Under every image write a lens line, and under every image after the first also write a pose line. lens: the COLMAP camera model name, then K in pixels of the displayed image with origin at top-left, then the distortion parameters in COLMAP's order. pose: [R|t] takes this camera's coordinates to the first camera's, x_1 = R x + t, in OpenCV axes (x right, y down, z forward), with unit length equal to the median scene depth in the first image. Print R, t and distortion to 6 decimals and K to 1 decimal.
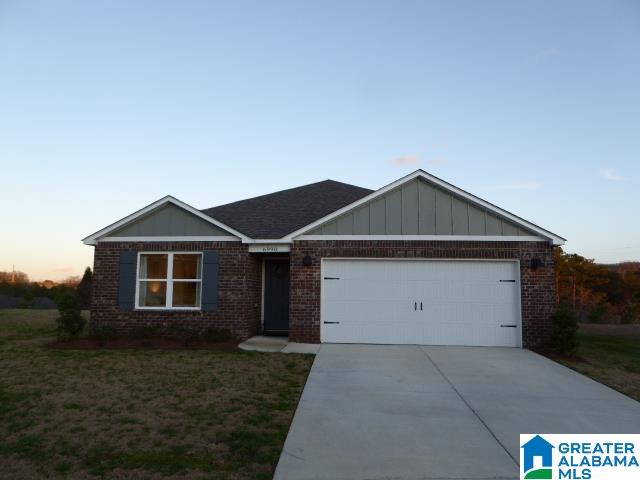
lens RADIAL K [[461.6, 0, 323.0], [0, 461.6, 246.3], [0, 0, 1]] dist [-0.034782, 0.014607]
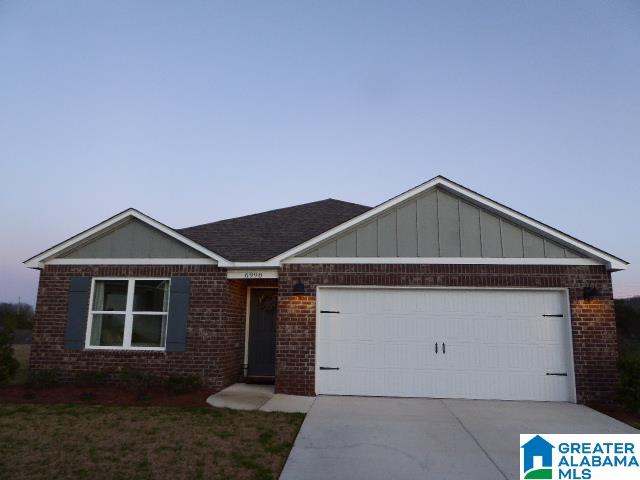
lens RADIAL K [[461.6, 0, 318.4], [0, 461.6, 238.9], [0, 0, 1]] dist [-0.034782, 0.014607]
pose [[0.999668, 0.000707, -0.025753, 0.019754], [-0.002957, 0.996164, -0.087462, 0.014238], [0.025592, 0.087509, 0.995835, 0.198353]]
